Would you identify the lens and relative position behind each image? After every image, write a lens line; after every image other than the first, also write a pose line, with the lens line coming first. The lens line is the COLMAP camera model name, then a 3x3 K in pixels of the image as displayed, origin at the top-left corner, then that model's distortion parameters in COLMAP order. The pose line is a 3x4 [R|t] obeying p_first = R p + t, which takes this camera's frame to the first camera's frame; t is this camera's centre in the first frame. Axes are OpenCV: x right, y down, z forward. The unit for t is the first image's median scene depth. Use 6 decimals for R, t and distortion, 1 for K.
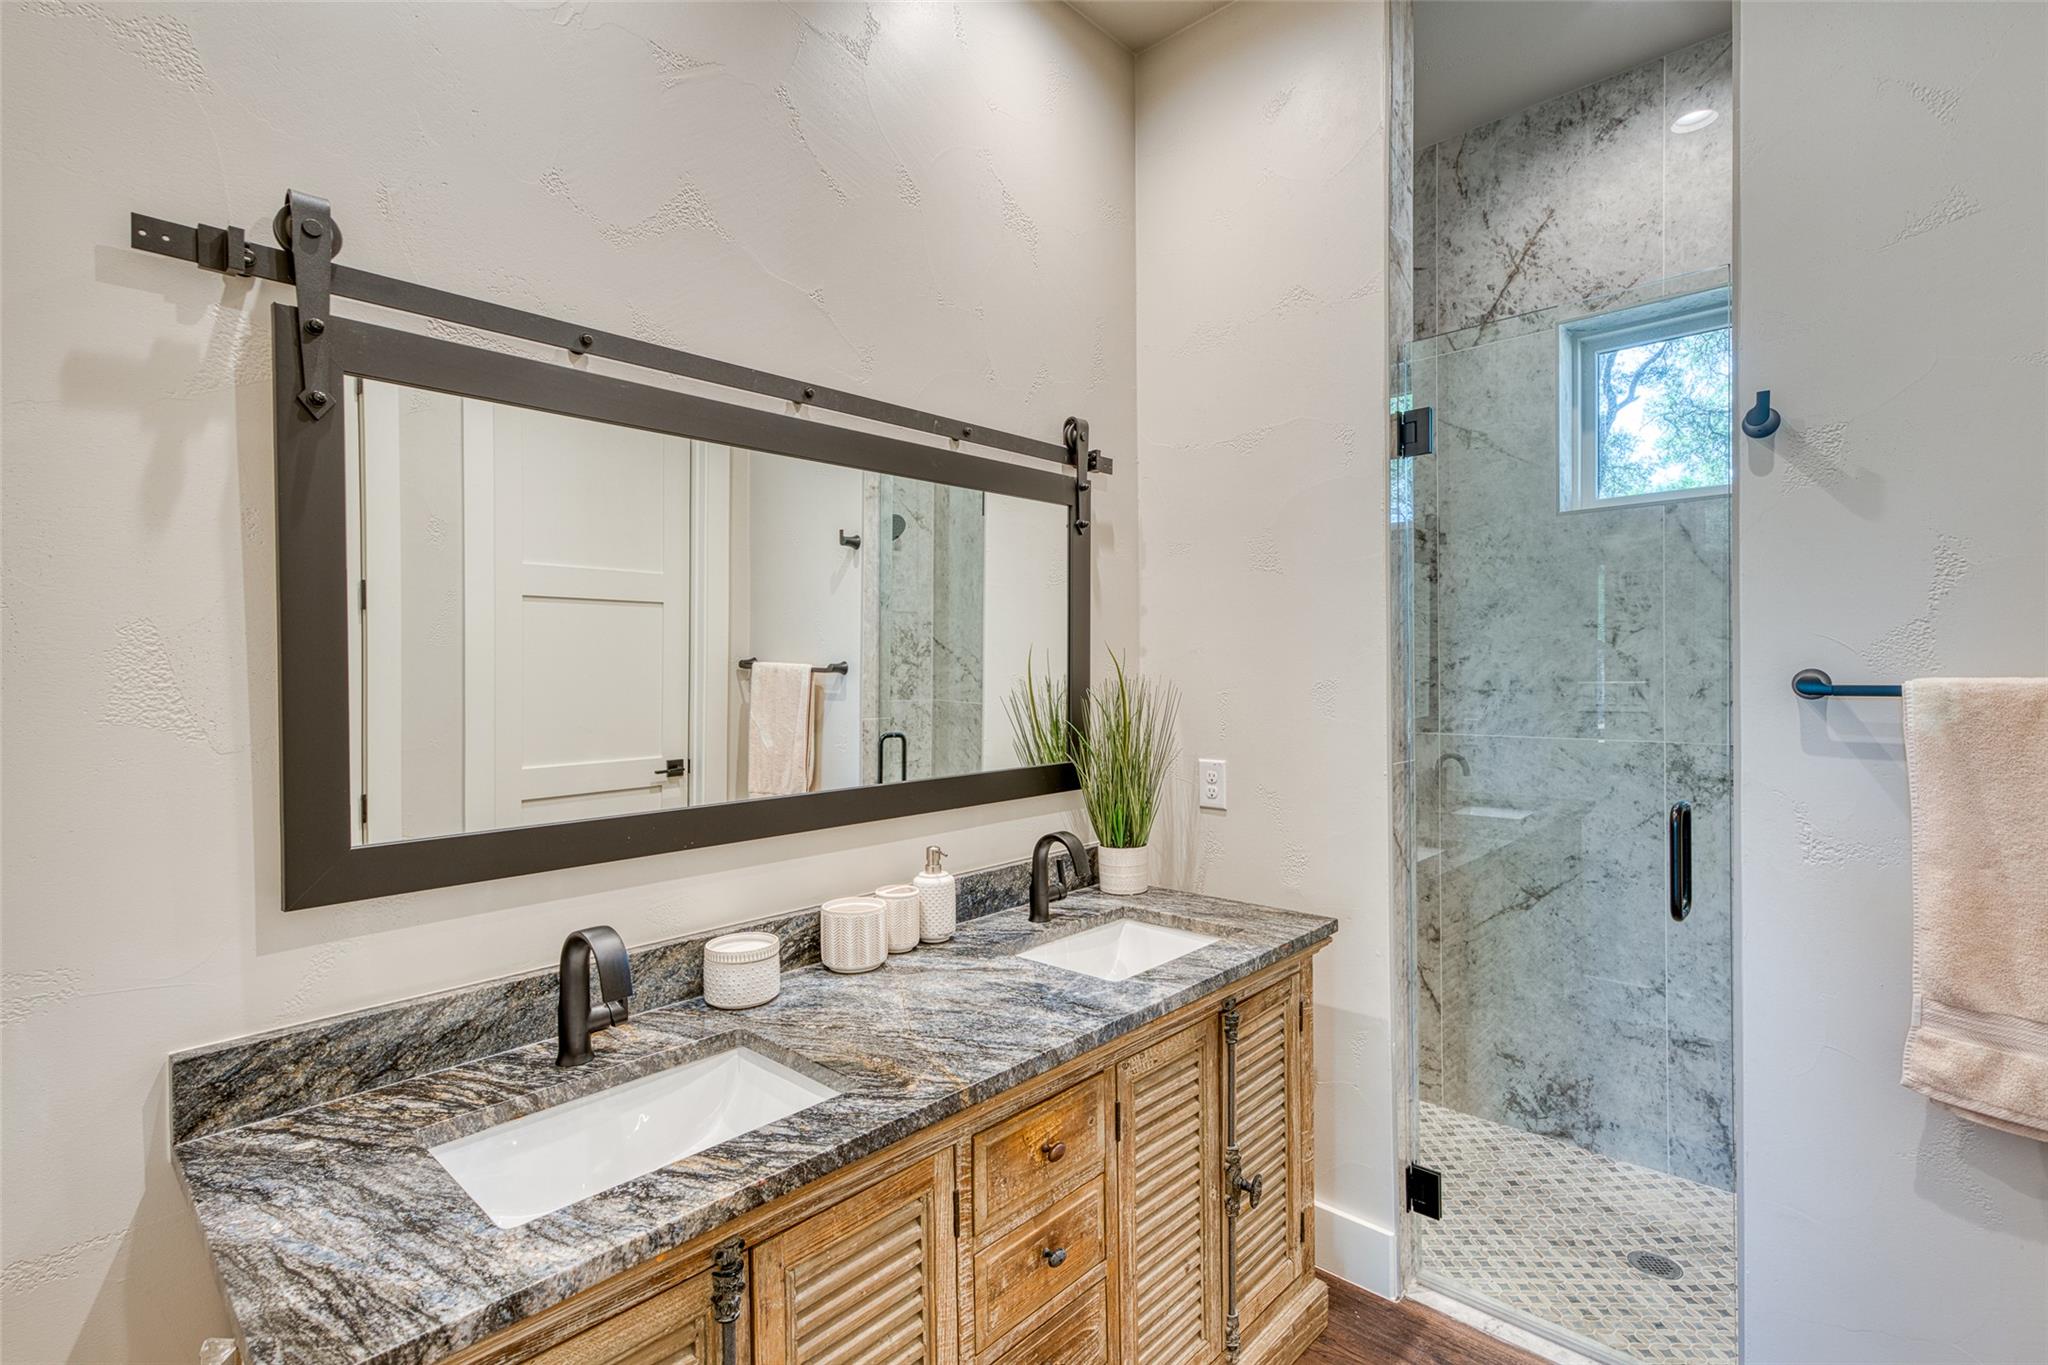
lens RADIAL K [[972.5, 0, 1024.0], [0, 972.5, 682.5], [0, 0, 1]] dist [0.013716, 0.000215]
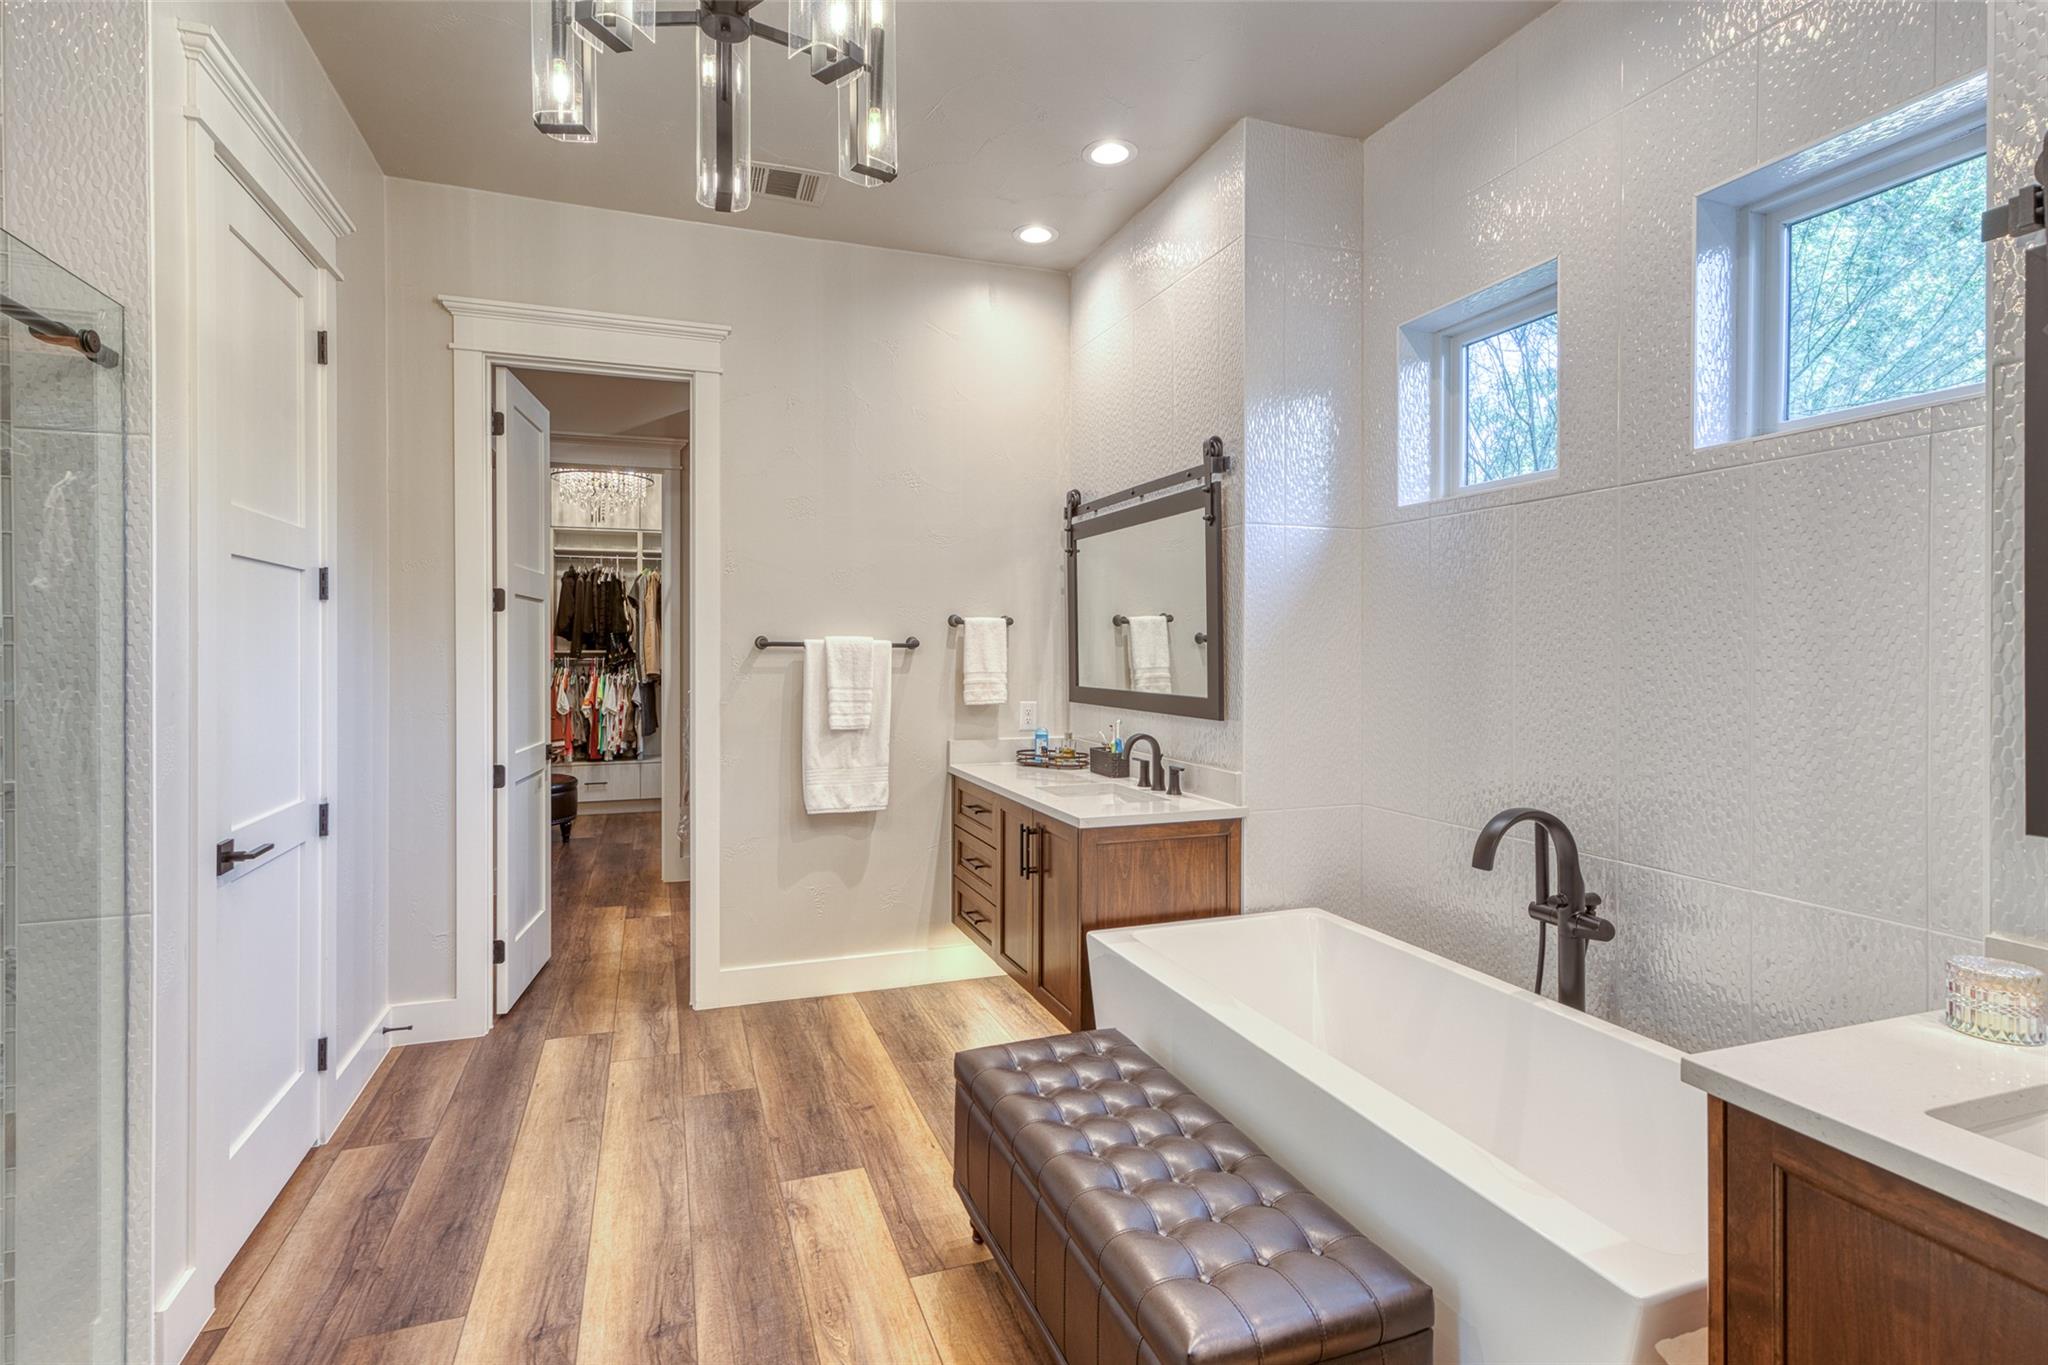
lens RADIAL K [[972.5, 0, 1024.0], [0, 972.5, 682.5], [0, 0, 1]] dist [0.013716, 0.000215]
pose [[-0.452498, 0.048085, -0.890468, 1.396051], [-0.005071, 0.998390, 0.056490, -0.014633], [0.891751, 0.030077, -0.451526, 1.422496]]
